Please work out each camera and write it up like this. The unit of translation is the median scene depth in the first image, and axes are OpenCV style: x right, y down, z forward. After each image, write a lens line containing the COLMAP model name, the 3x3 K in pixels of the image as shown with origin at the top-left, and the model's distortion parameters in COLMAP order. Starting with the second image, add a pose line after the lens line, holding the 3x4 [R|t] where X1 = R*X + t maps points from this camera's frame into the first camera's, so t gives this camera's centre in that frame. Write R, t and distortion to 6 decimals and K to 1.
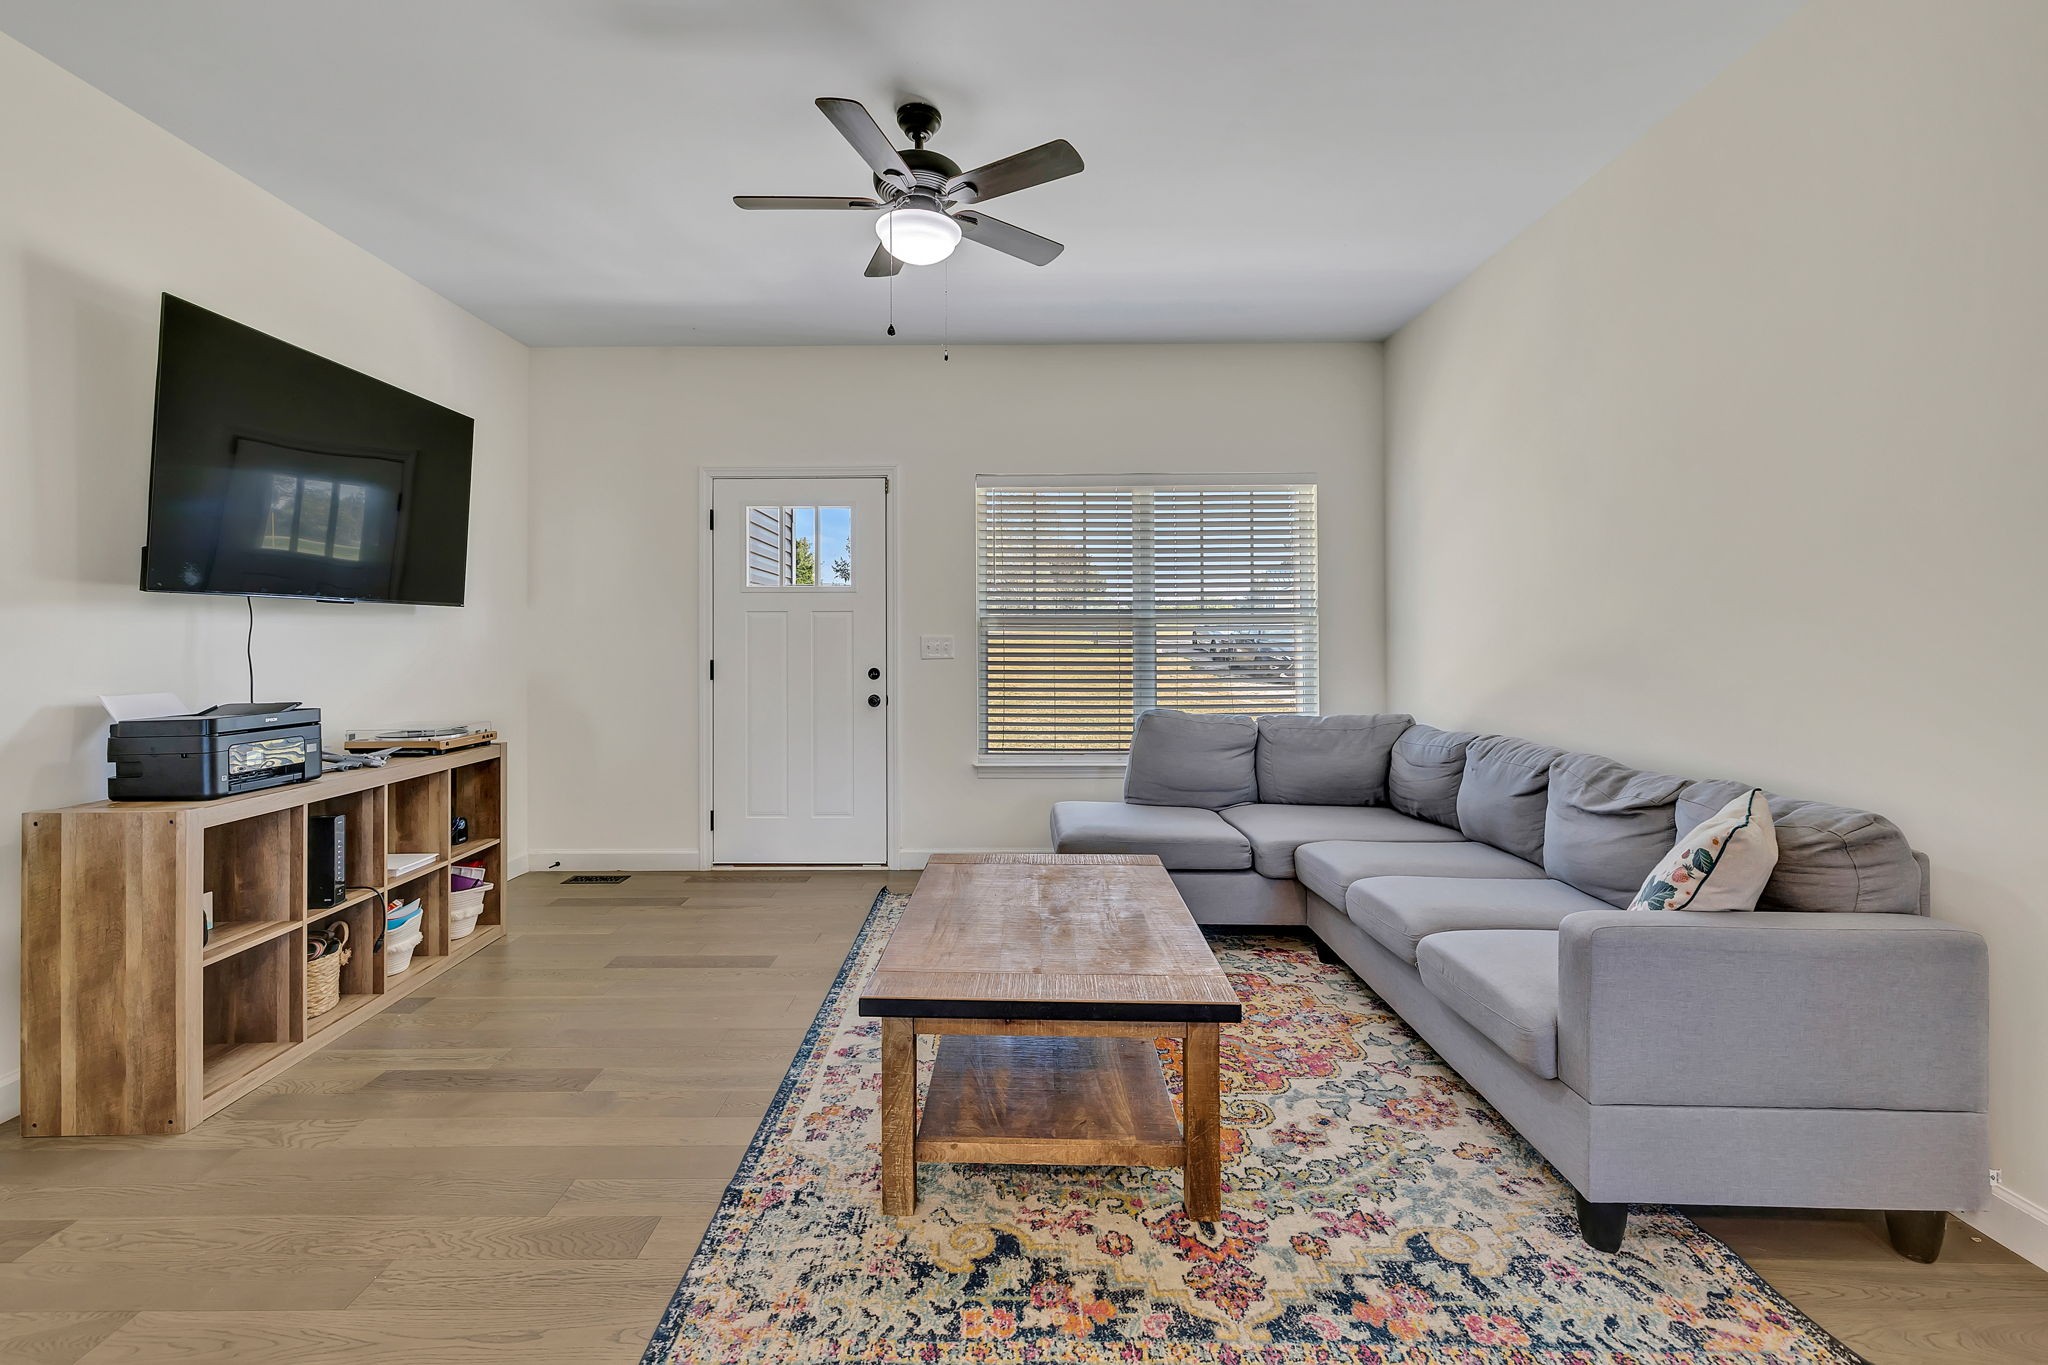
lens RADIAL K [[870.7, 0, 1005.1], [0, 870.7, 635.7], [0, 0, 1]] dist [0.000551, -0.000117]
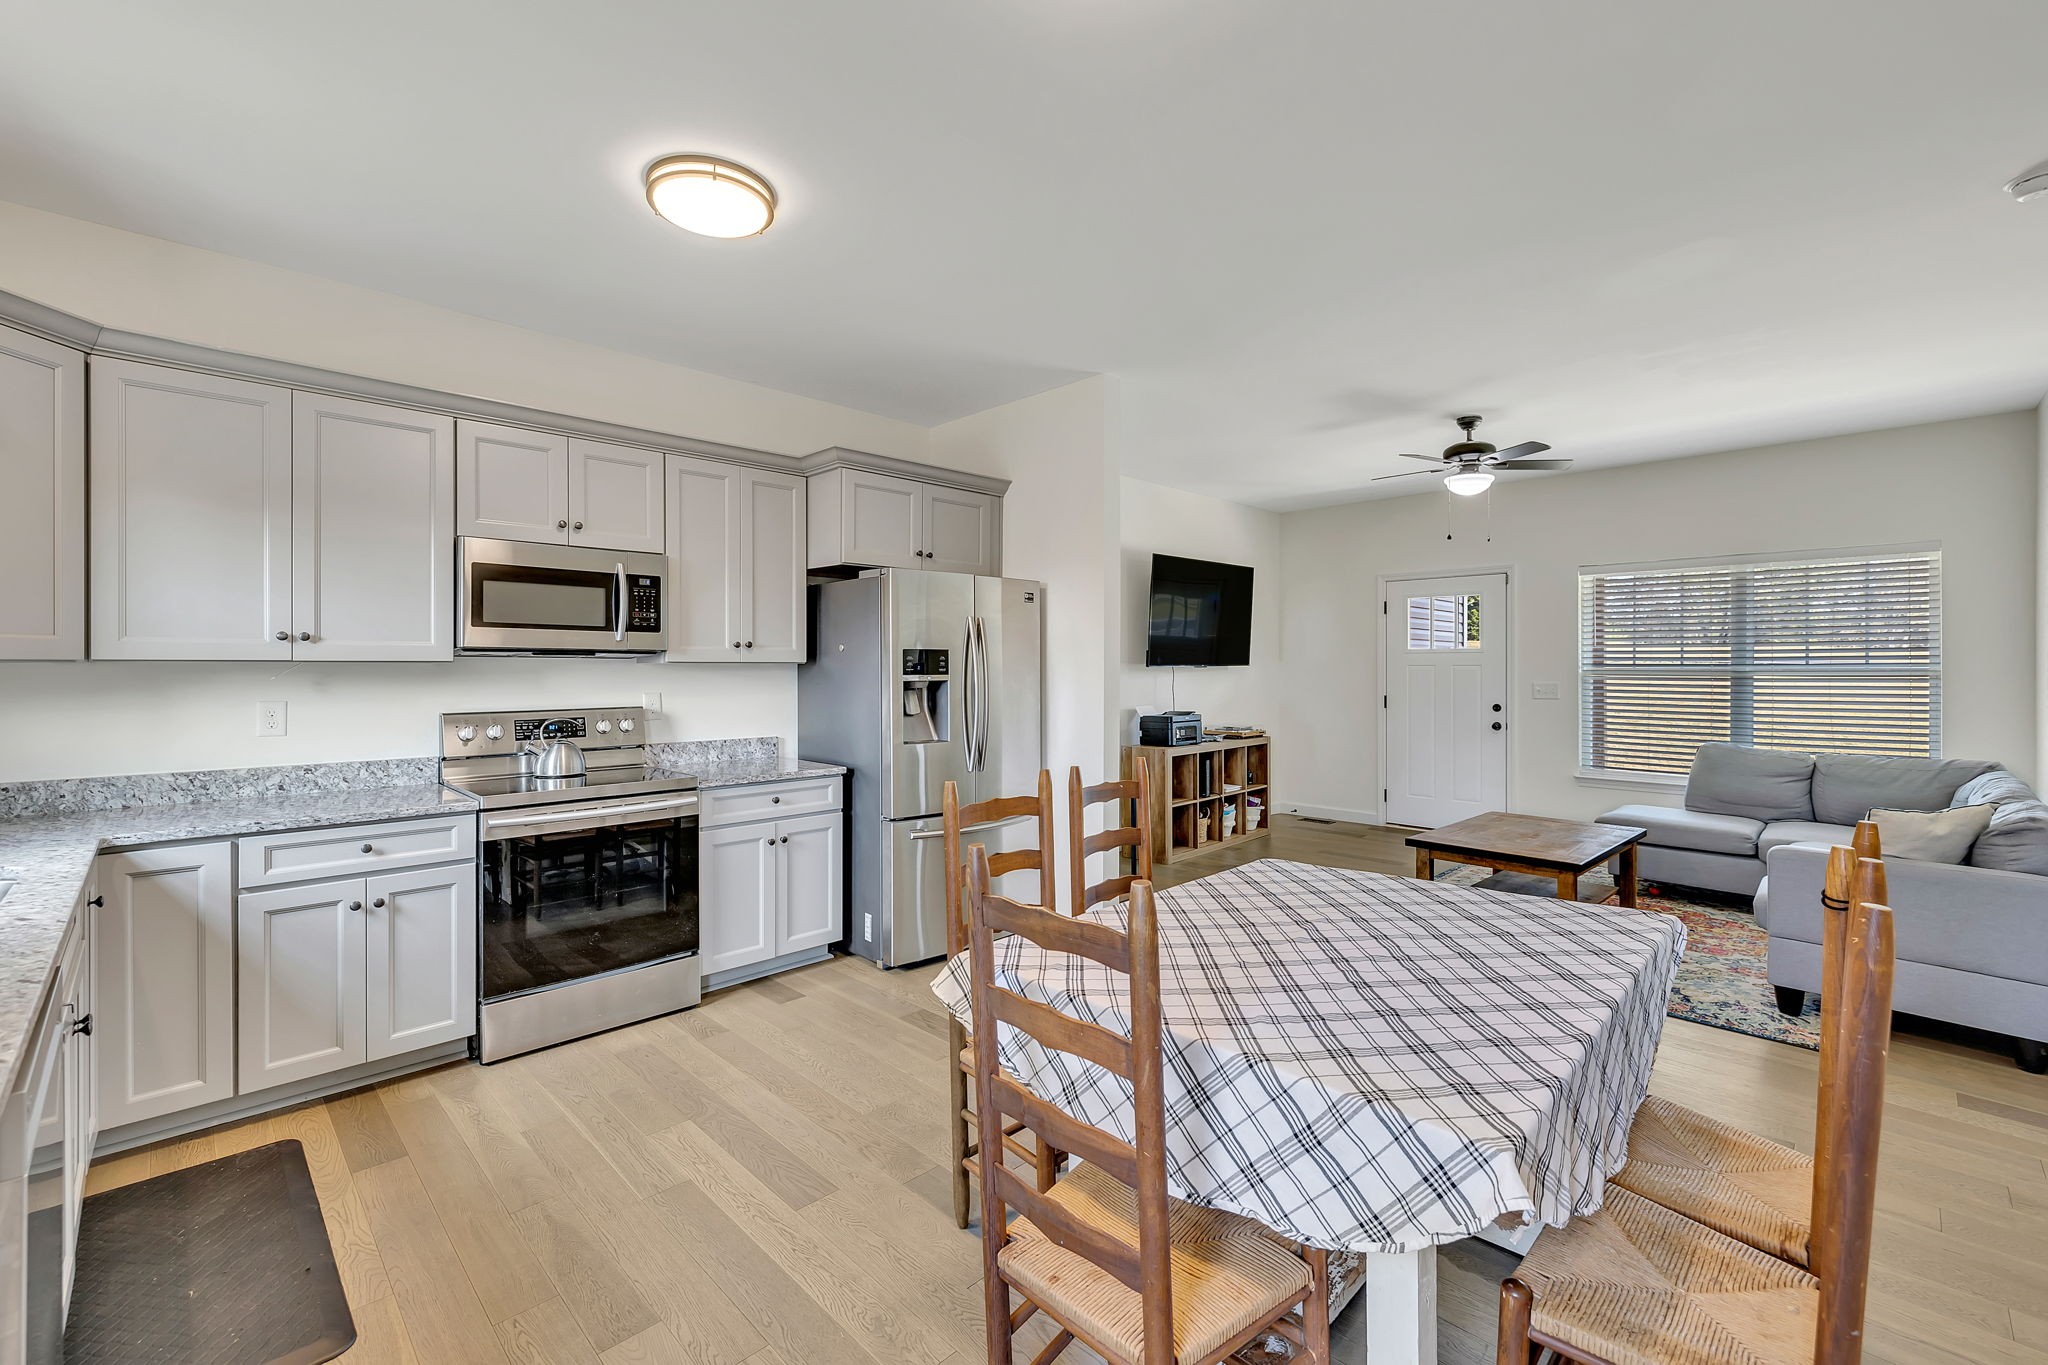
lens RADIAL K [[870.7, 0, 1007.6], [0, 870.7, 666.2], [0, 0, 1]] dist [0.000551, -0.000117]
pose [[0.699175, 0.002857, -0.714944, 0.534446], [0.003069, 0.999971, 0.006997, -0.065210], [0.714944, -0.007086, 0.699146, -1.020787]]
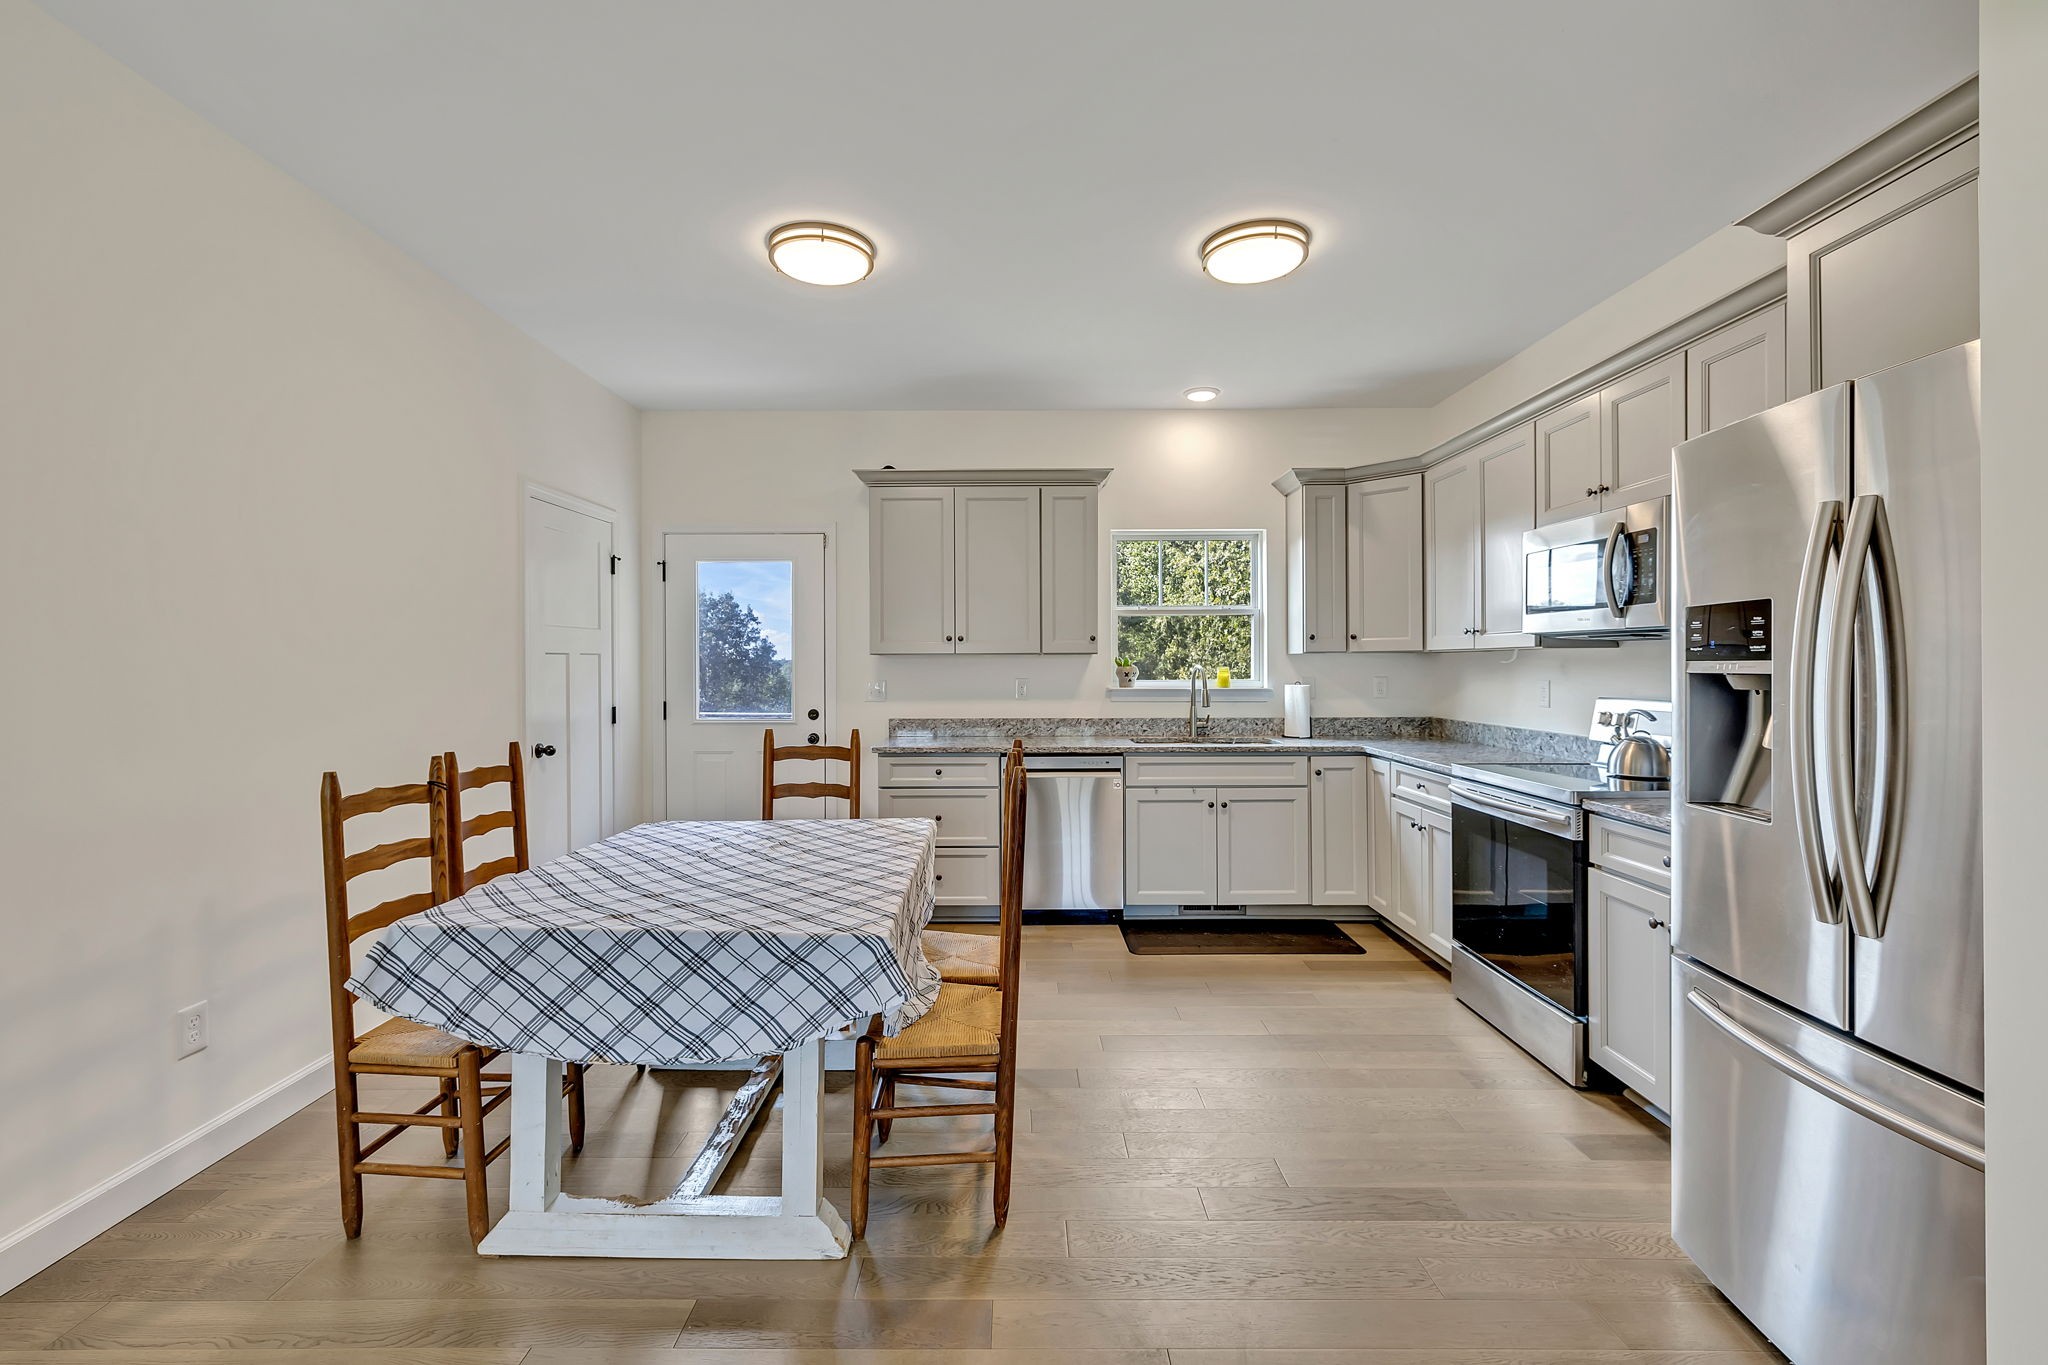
lens RADIAL K [[870.7, 0, 1017.3], [0, 870.7, 663.1], [0, 0, 1]] dist [0.000551, -0.000117]
pose [[-0.999801, 0.006222, -0.018957, -0.052049], [0.006362, 0.999953, -0.007349, -0.037191], [0.018910, -0.007468, -0.999793, 0.545180]]
